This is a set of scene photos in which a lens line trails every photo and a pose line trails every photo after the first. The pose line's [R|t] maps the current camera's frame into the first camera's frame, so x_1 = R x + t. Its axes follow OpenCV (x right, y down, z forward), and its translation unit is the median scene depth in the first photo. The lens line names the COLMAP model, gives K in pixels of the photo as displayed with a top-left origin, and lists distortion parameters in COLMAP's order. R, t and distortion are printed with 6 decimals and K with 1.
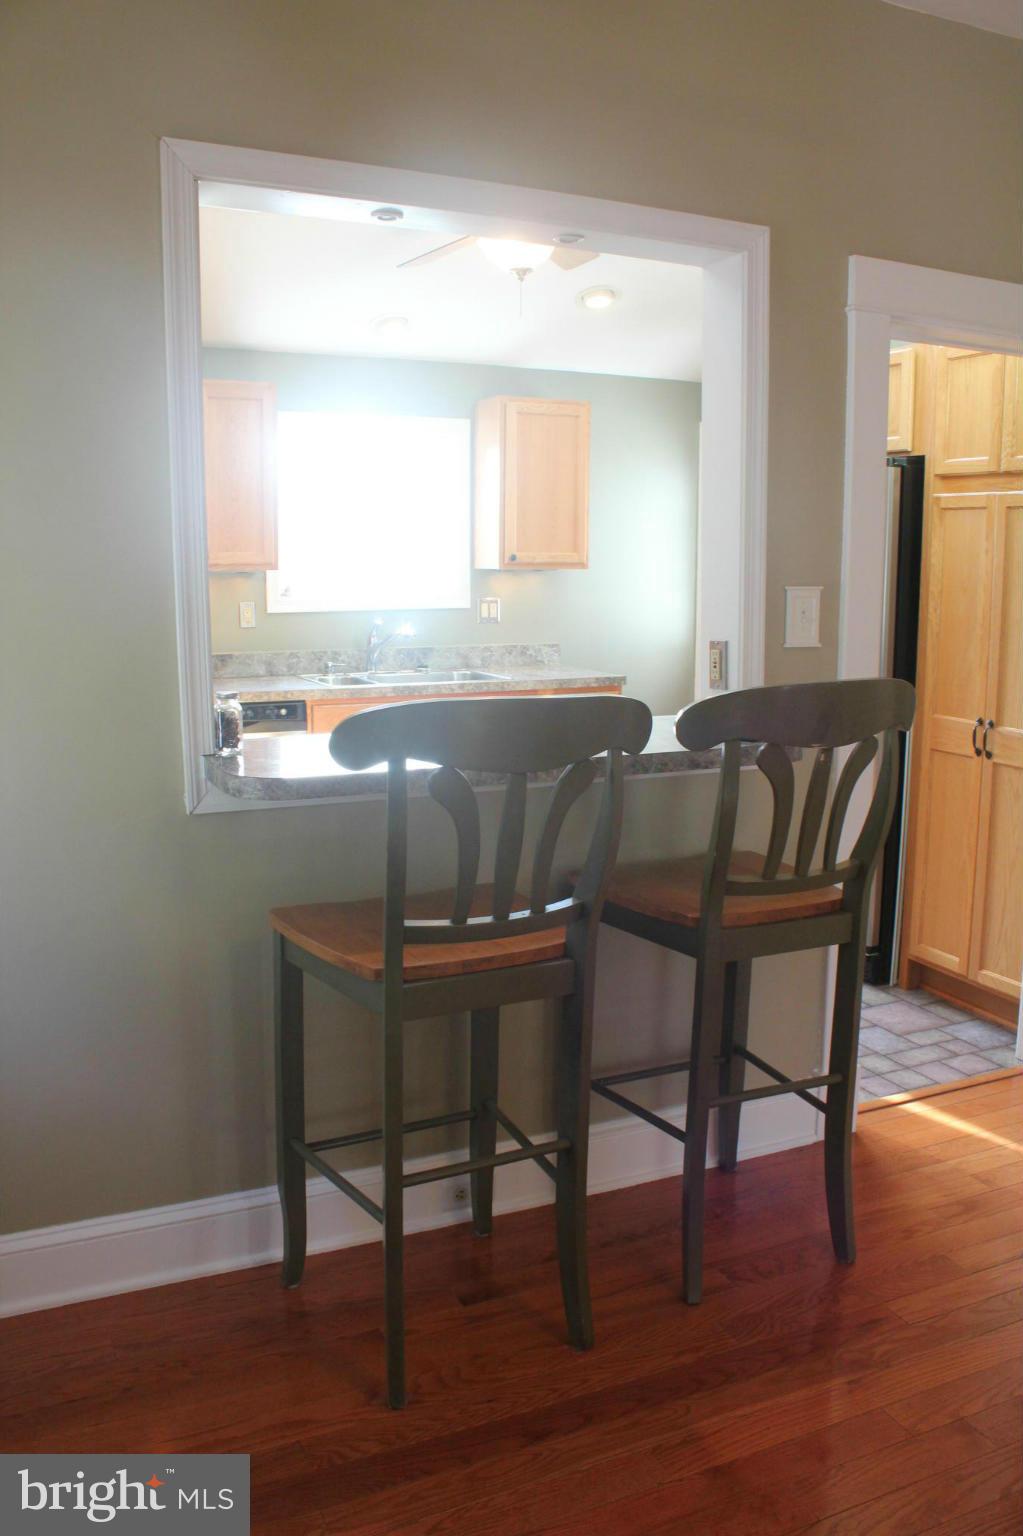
lens RADIAL K [[1274.1, 0, 511.5], [0, 1274.1, 768.0], [0, 0, 1]] dist [-0.173379, 0.147398]
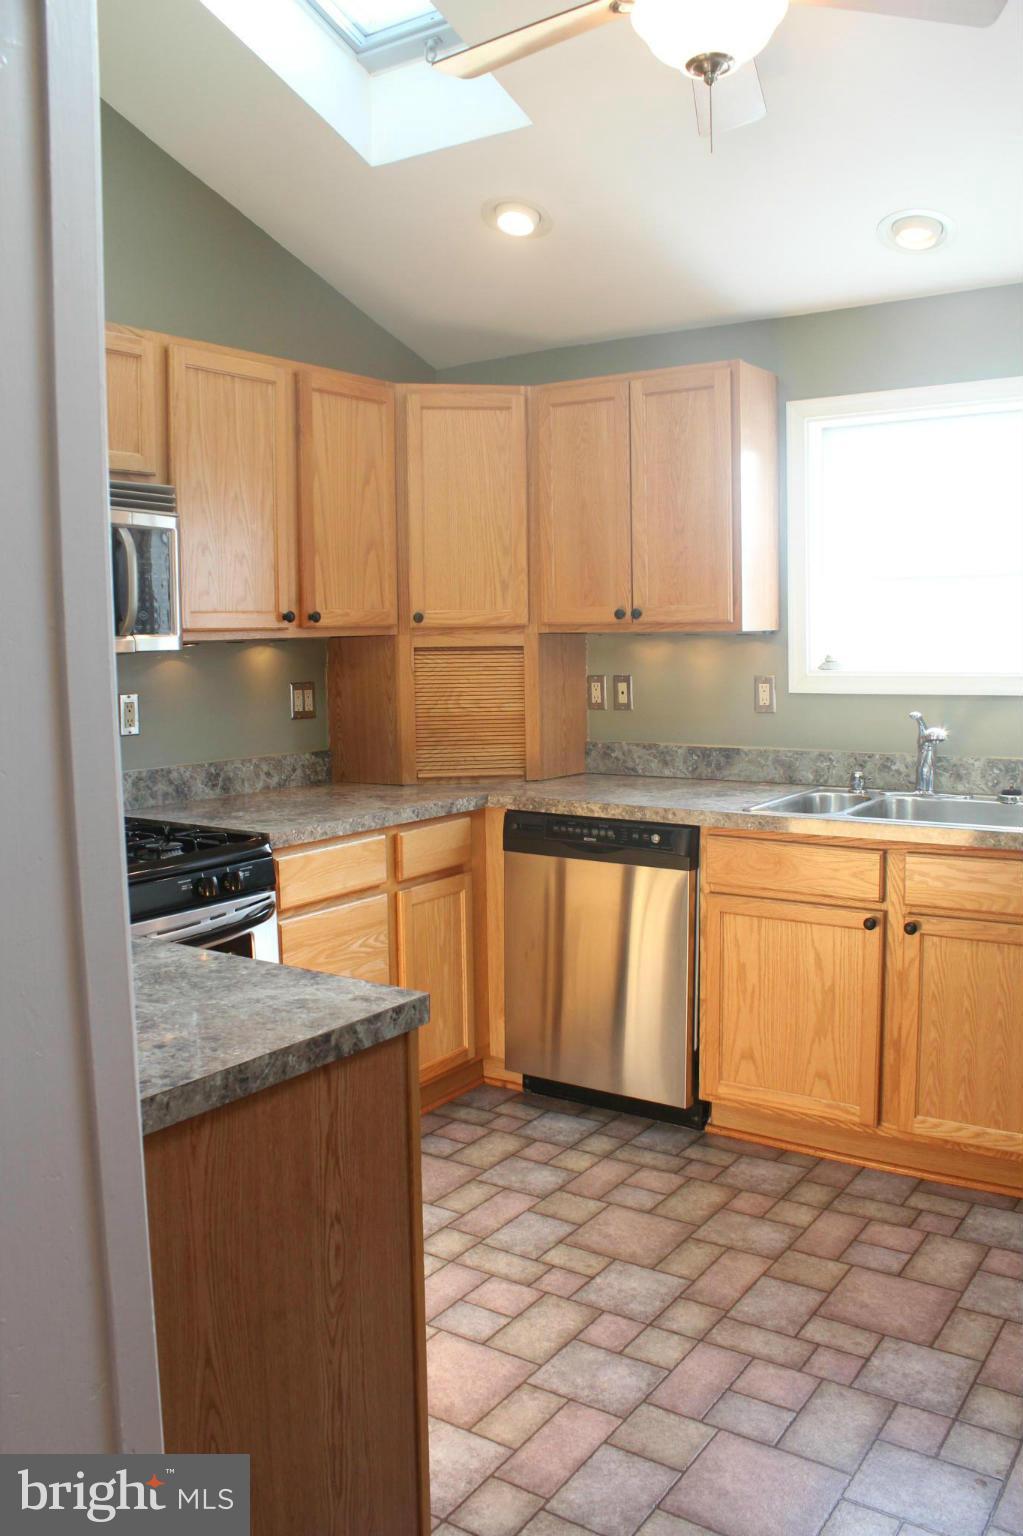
lens RADIAL K [[1274.1, 0, 511.5], [0, 1274.1, 768.0], [0, 0, 1]] dist [-0.173379, 0.147398]
pose [[0.506148, 0.078946, -0.858825, 0.324491], [-0.121675, 0.992378, 0.019514, -0.076370], [0.853820, 0.094621, 0.511896, 0.515885]]
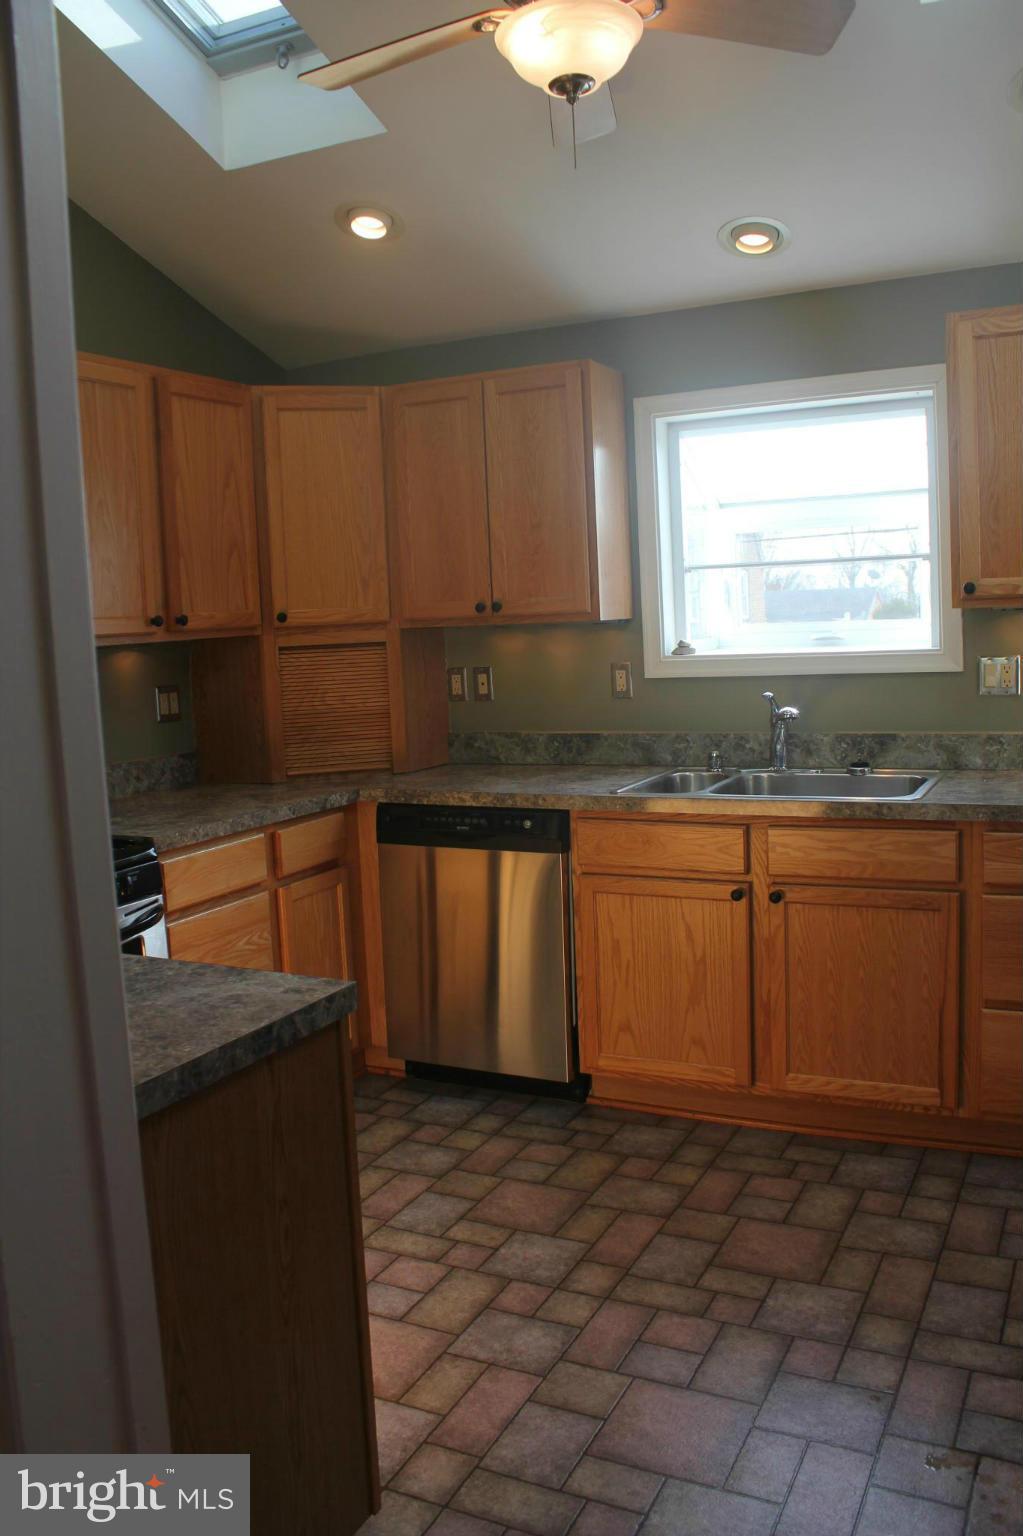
lens RADIAL K [[1274.1, 0, 511.5], [0, 1274.1, 768.0], [0, 0, 1]] dist [-0.173379, 0.147398]
pose [[0.618513, 0.061723, -0.783346, 0.327378], [-0.080970, 0.996610, 0.014595, -0.075648], [0.781591, 0.054401, 0.621414, 0.489528]]
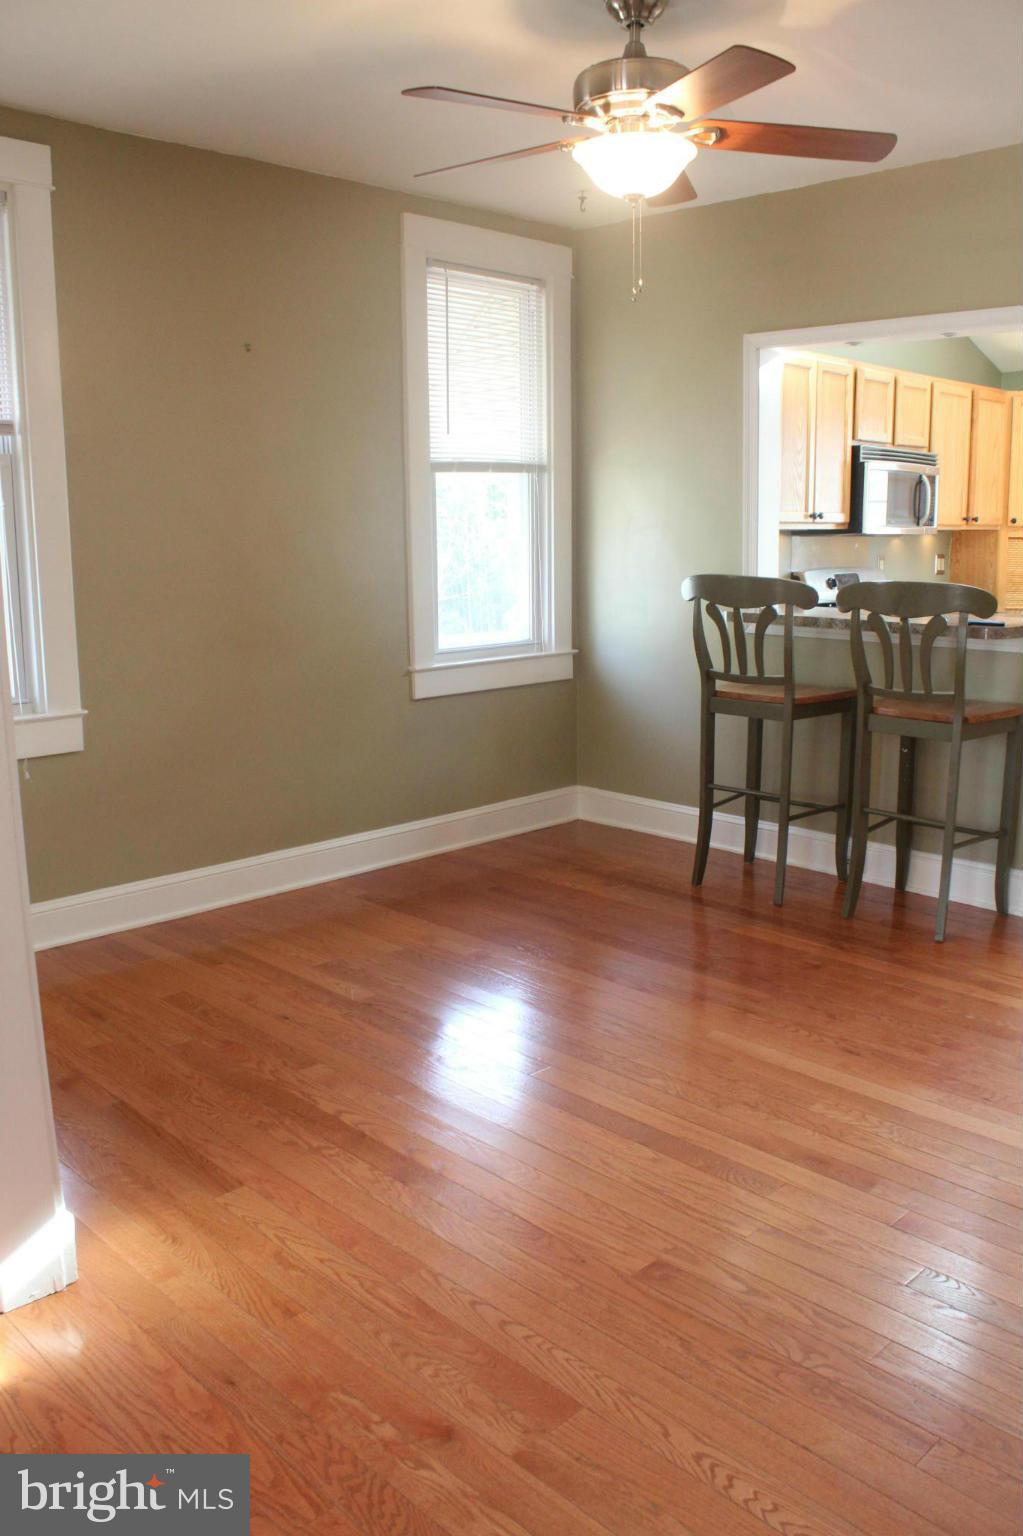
lens RADIAL K [[1274.1, 0, 511.5], [0, 1274.1, 768.0], [0, 0, 1]] dist [-0.173379, 0.147398]
pose [[0.334060, 0.168293, -0.927406, 0.721342], [-0.141934, 0.981693, 0.127018, 0.019176], [0.931804, 0.089199, 0.351830, -0.063313]]
